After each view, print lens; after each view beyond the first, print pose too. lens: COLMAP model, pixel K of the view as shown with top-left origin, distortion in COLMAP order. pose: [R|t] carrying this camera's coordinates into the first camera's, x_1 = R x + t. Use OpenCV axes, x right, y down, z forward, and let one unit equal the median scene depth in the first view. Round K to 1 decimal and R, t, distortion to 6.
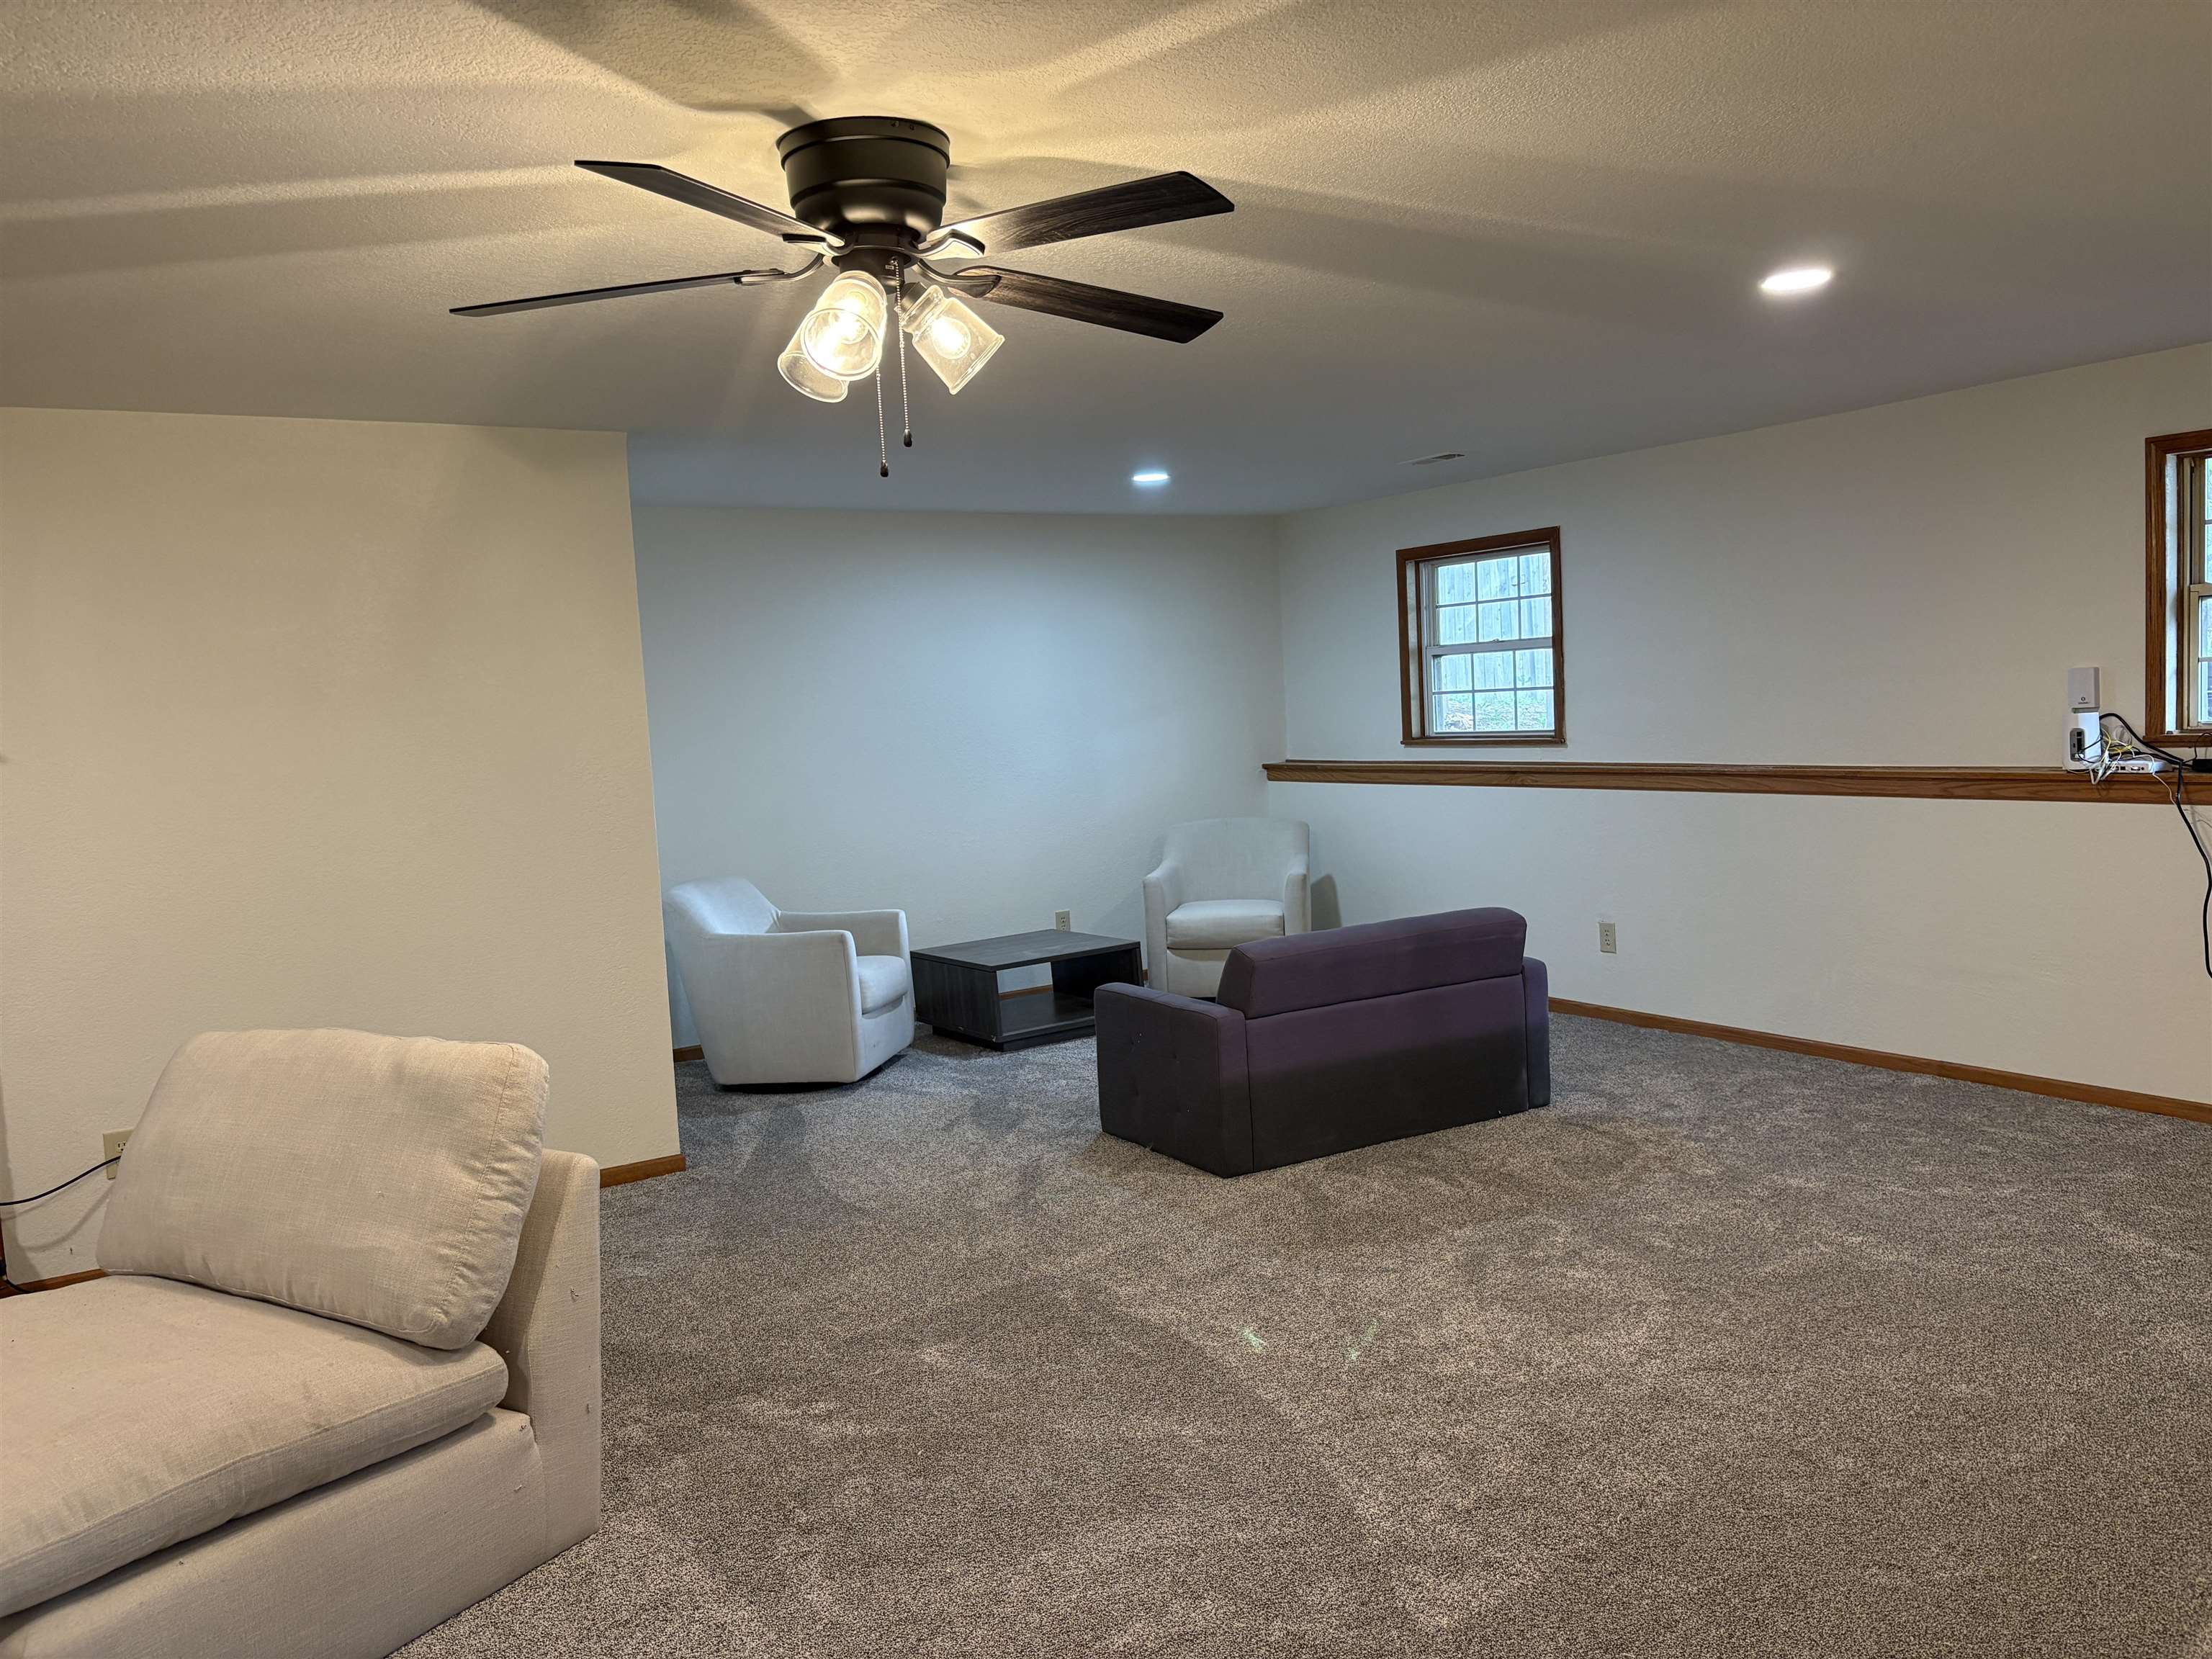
lens RADIAL K [[1697.1, 0, 1107.6], [0, 1697.1, 831.9], [0, 0, 1]] dist [0.048162, -0.033965]
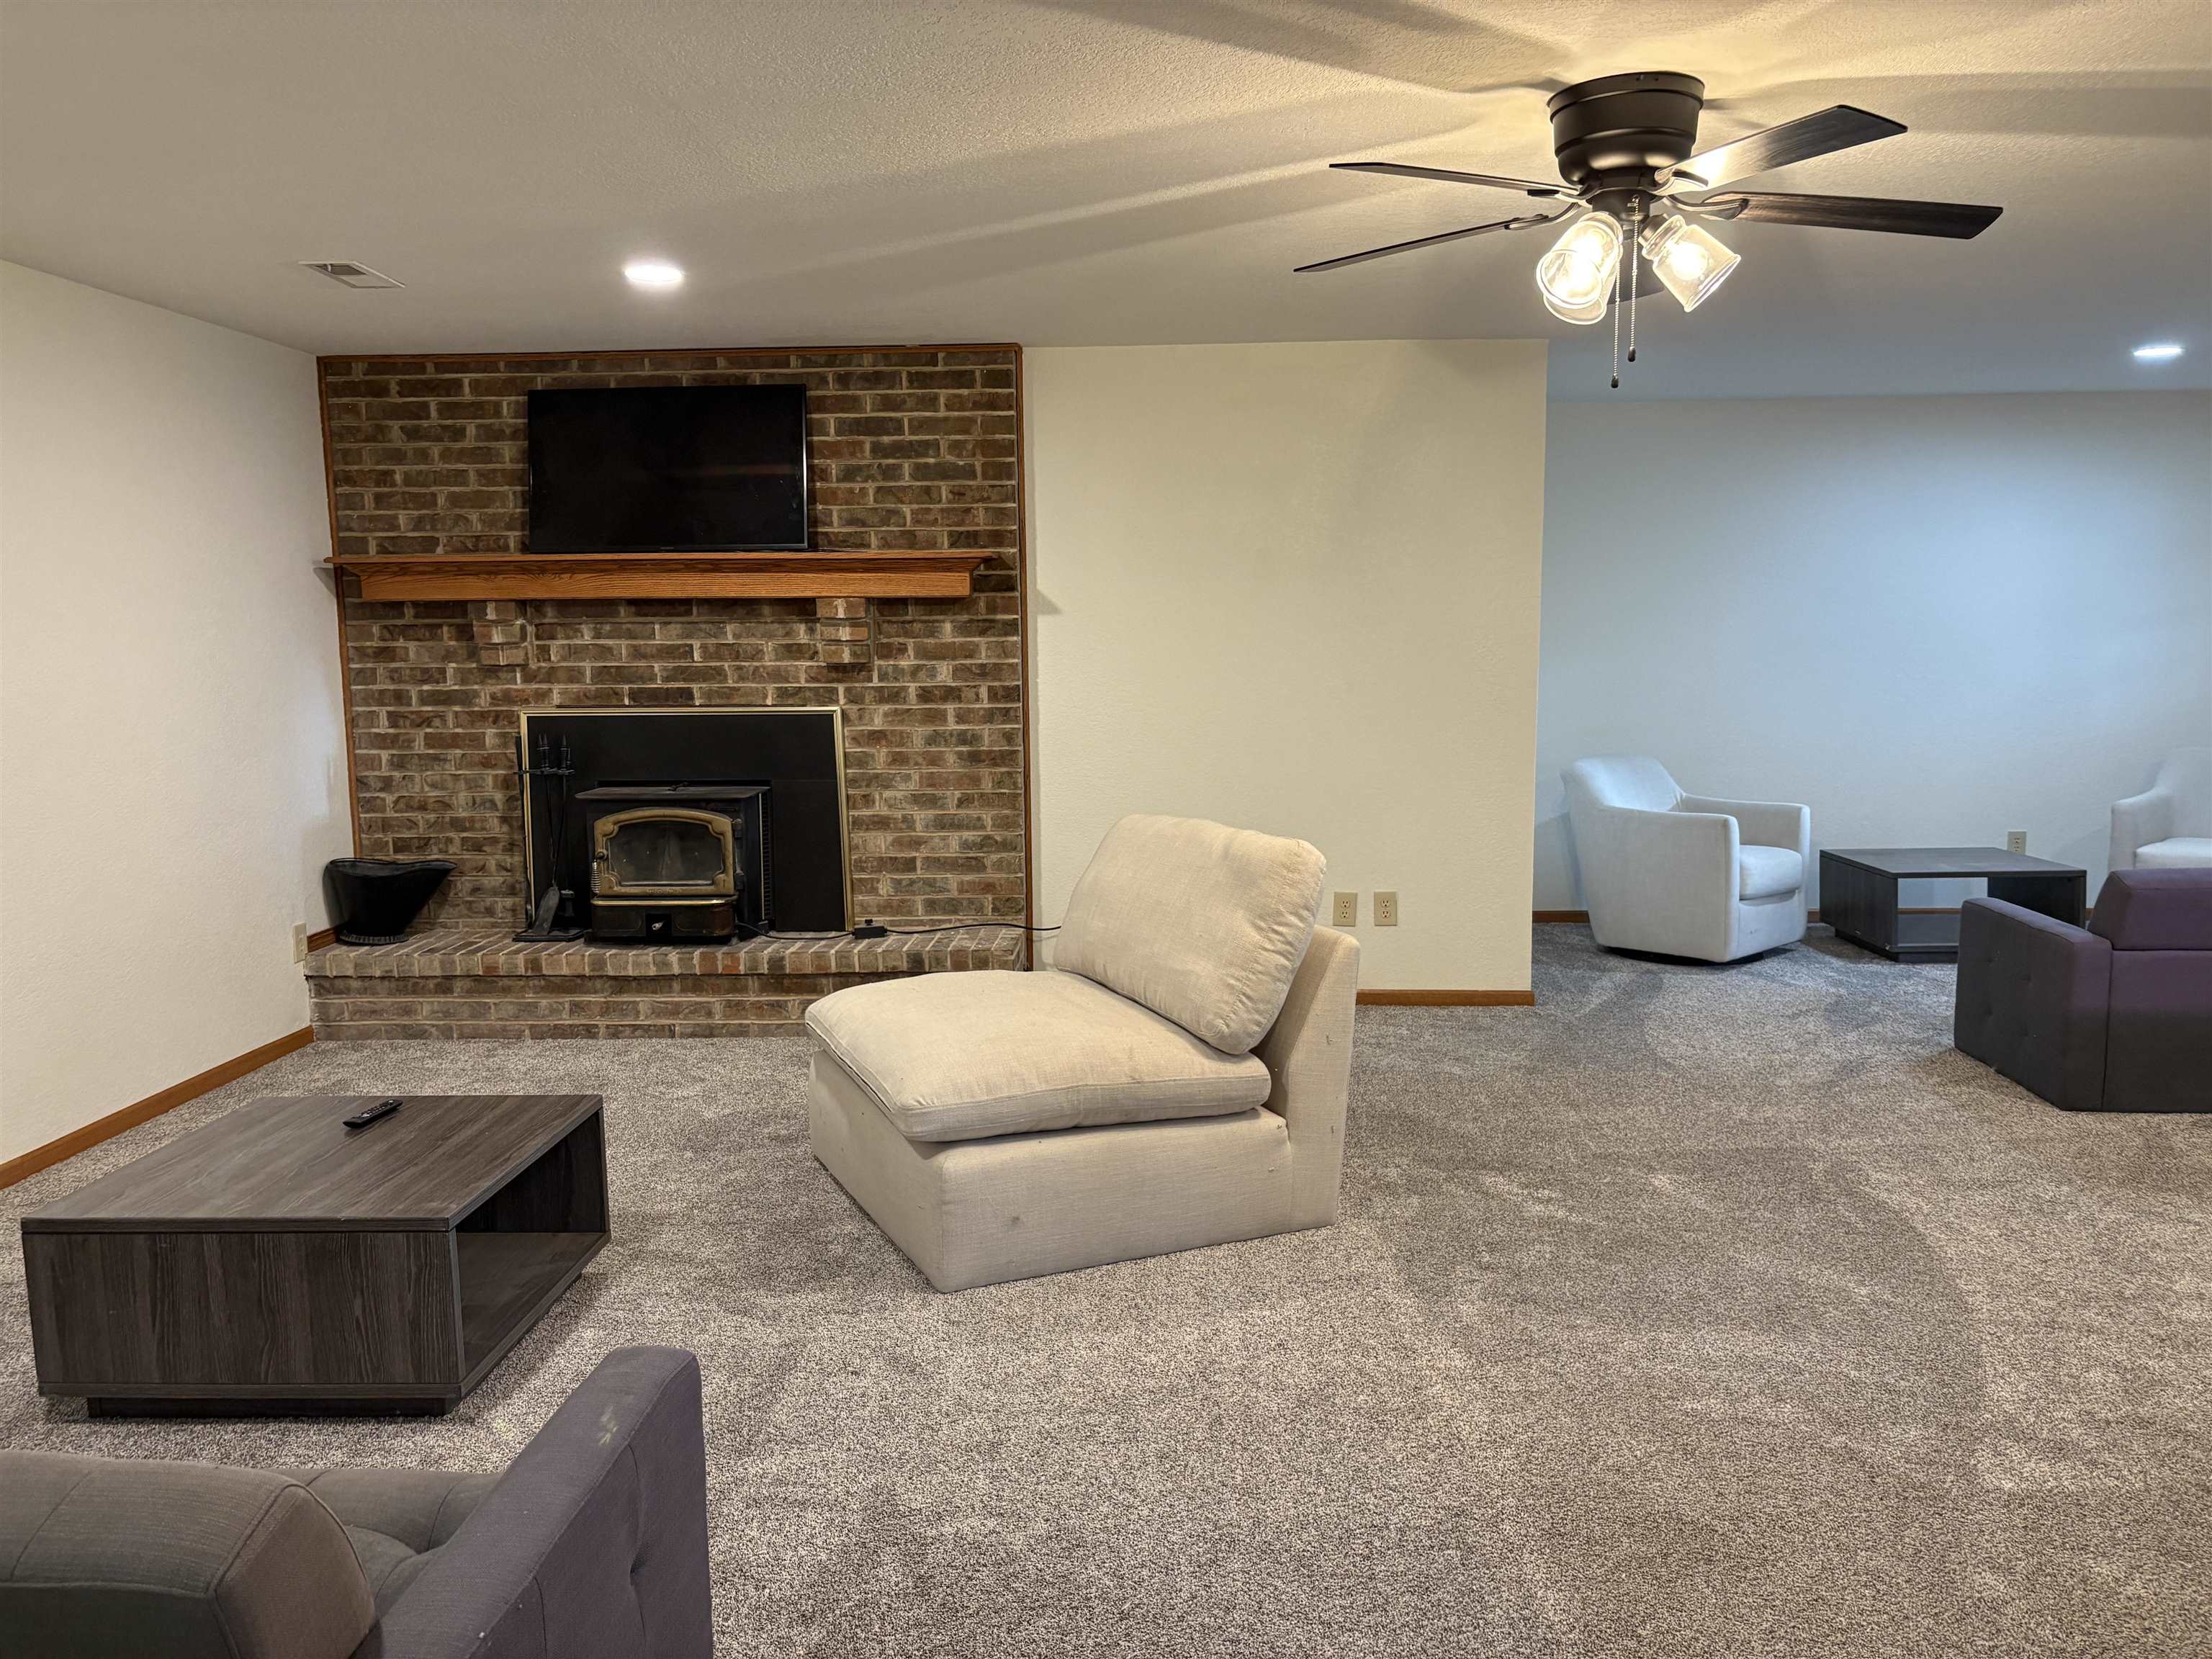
lens RADIAL K [[1697.1, 0, 1107.6], [0, 1697.1, 831.9], [0, 0, 1]] dist [0.048162, -0.033965]
pose [[0.816432, 0.118170, -0.565221, 0.246539], [-0.083228, 0.992697, 0.087324, 0.015960], [0.571412, -0.024252, 0.820305, -0.138737]]
